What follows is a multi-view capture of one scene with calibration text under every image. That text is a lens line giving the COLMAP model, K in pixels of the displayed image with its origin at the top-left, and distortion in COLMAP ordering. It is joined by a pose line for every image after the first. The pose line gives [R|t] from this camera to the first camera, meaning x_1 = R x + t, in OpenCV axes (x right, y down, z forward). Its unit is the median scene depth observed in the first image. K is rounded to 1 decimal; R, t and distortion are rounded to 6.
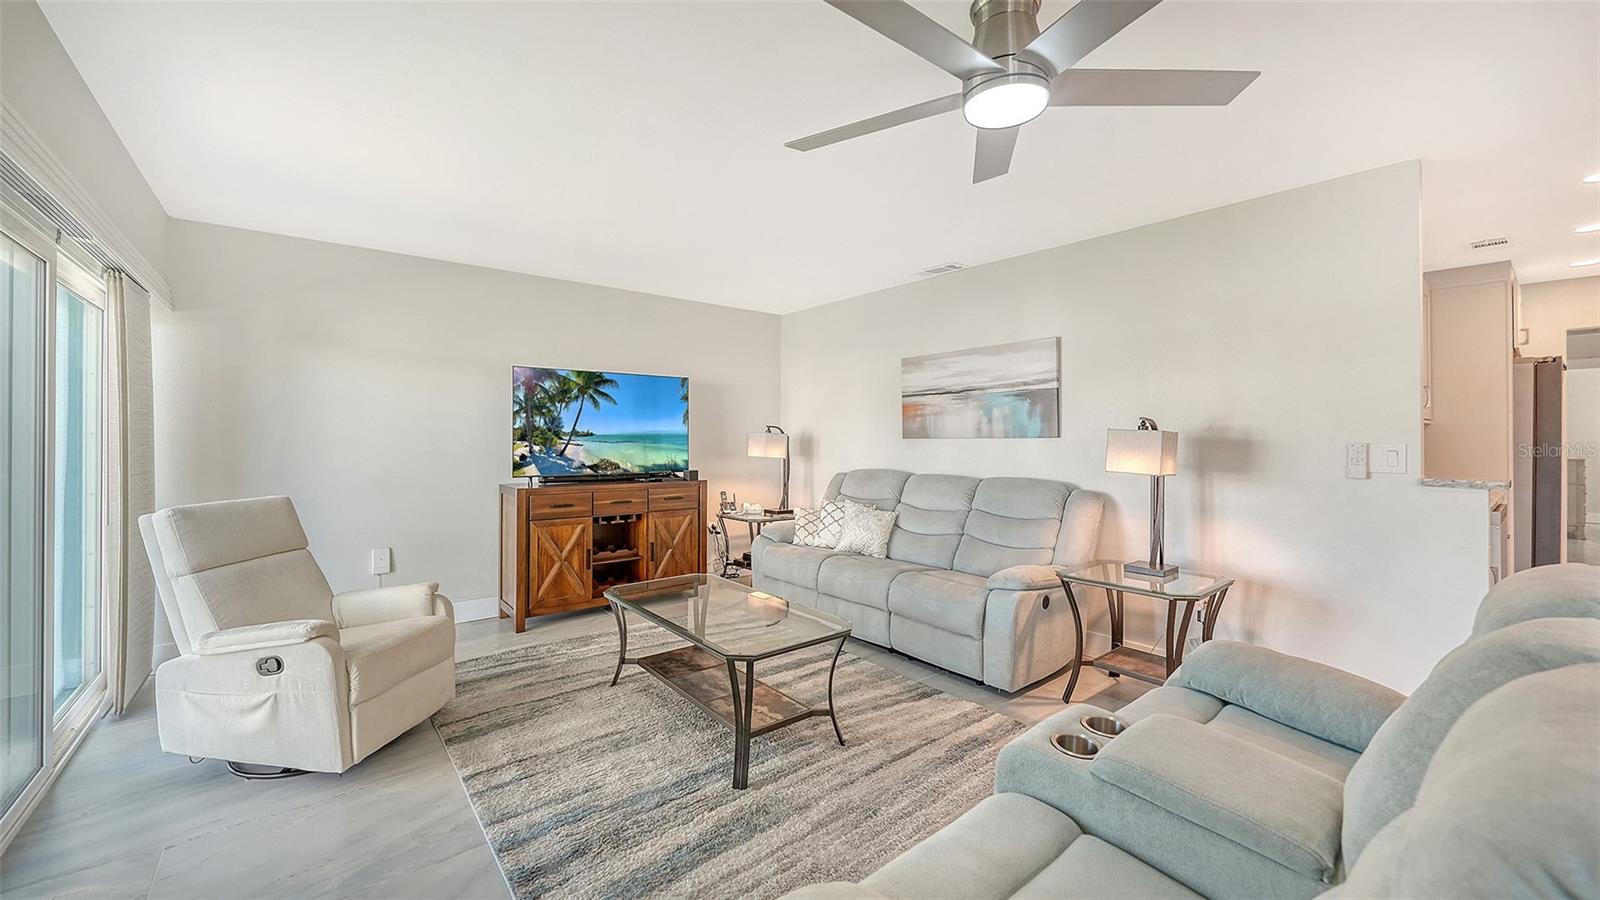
lens RADIAL K [[614.3, 0, 799.8], [0, 614.3, 432.5], [0, 0, 1]] dist [-0.001254, -0.000170]
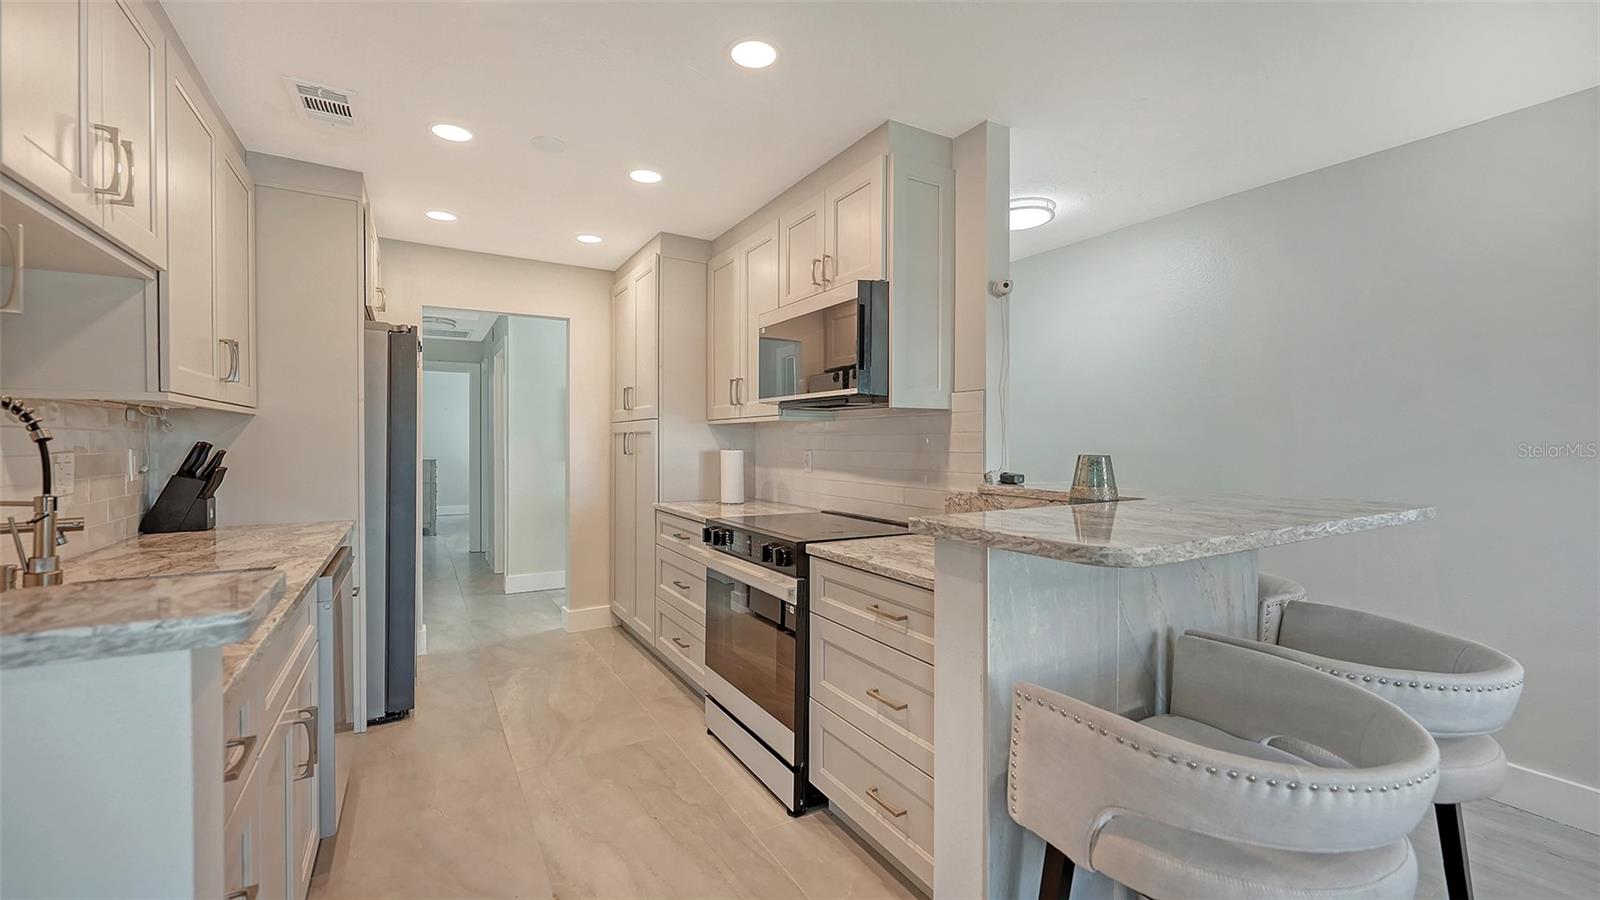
lens RADIAL K [[642.1, 0, 793.0], [0, 642.1, 447.8], [0, 0, 1]] dist [-0.002194, -0.000219]
pose [[0.150932, -0.012989, 0.988459, 0.499682], [-0.009661, 0.999847, 0.014614, 0.004142], [-0.988497, -0.011755, 0.150783, 0.397769]]
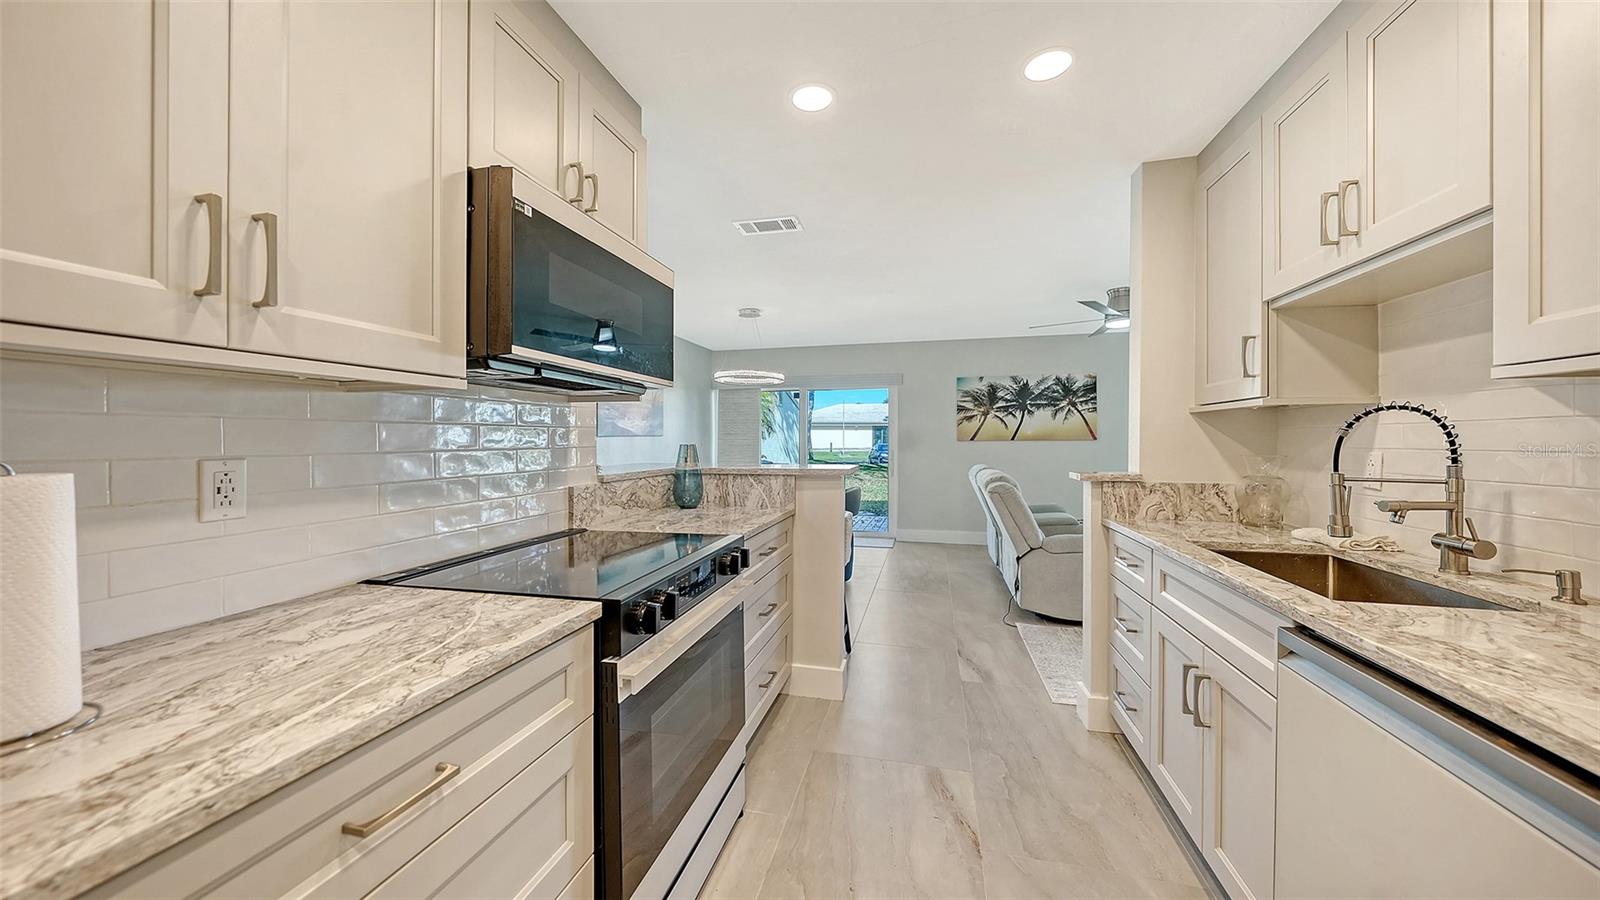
lens RADIAL K [[557.4, 0, 795.6], [0, 557.4, 447.0], [0, 0, 1]] dist [-0.001156, -0.000139]
pose [[-0.797497, 0.006526, -0.603288, 1.226856], [0.004171, 0.999977, 0.005303, 0.012356], [0.603309, 0.001712, -0.797506, 0.846268]]
